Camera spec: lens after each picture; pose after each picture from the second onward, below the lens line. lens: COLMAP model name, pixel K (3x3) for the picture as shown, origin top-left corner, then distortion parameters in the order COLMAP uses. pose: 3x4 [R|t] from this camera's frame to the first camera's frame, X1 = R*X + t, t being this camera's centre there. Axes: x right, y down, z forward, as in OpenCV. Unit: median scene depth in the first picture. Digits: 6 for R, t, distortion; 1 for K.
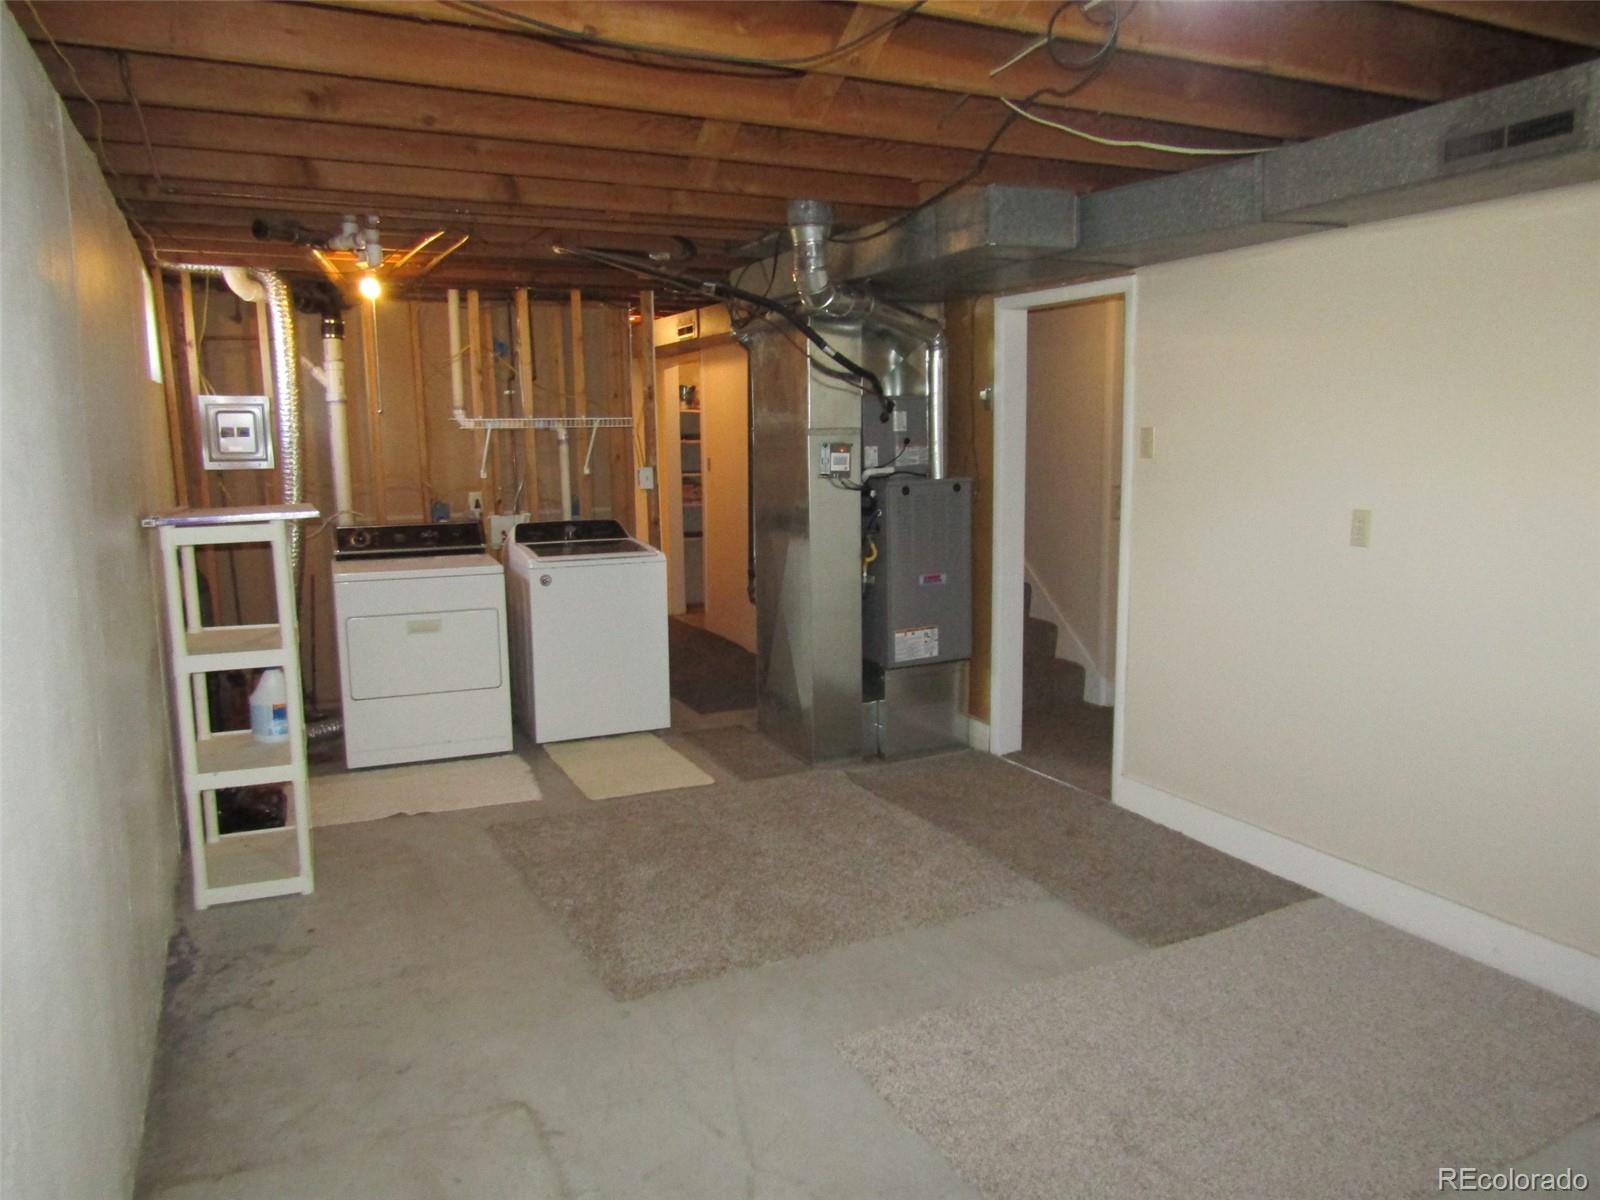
lens RADIAL K [[1122.5, 0, 801.2], [0, 1122.5, 600.2], [0, 0, 1]] dist [-0.010322, -0.007002]
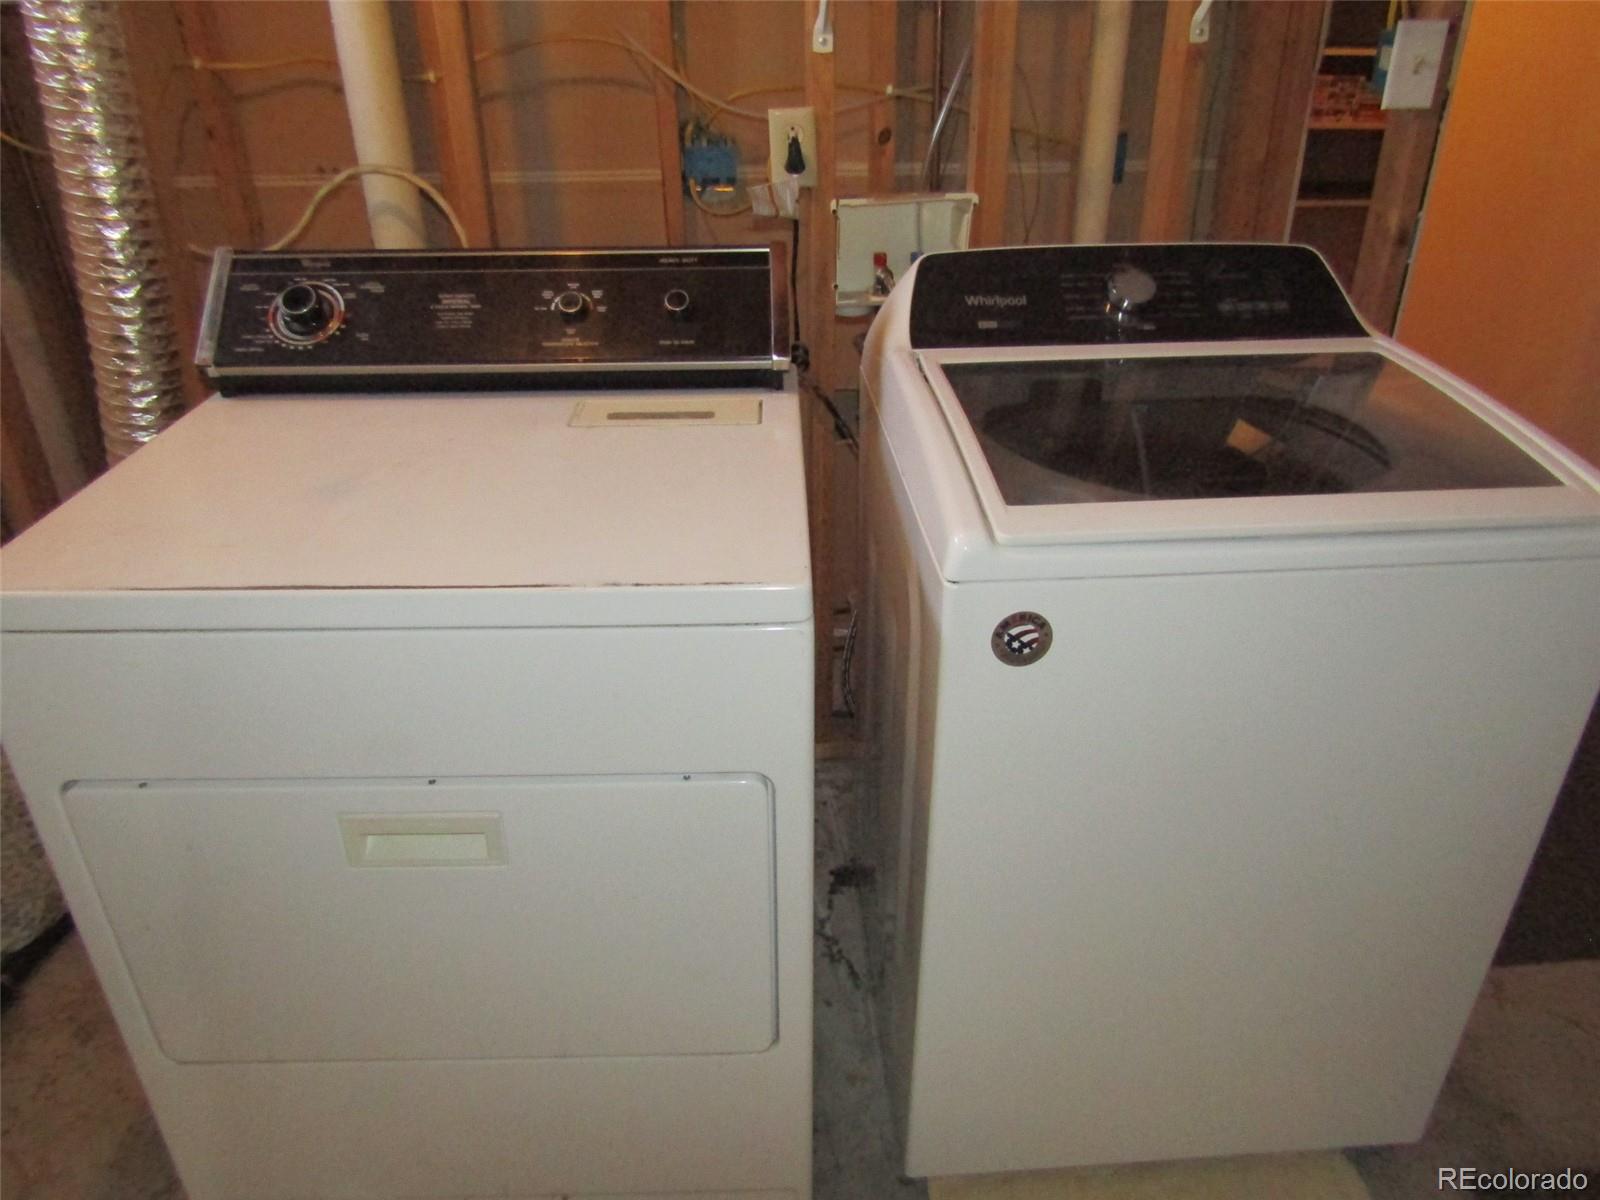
lens RADIAL K [[1122.5, 0, 801.3], [0, 1122.5, 601.3], [0, 0, 1]] dist [-0.010322, -0.007002]
pose [[0.931347, 0.176777, -0.318344, -0.182315], [-0.057792, 0.934931, 0.350092, -0.080939], [0.359518, -0.307659, 0.880961, 0.733363]]
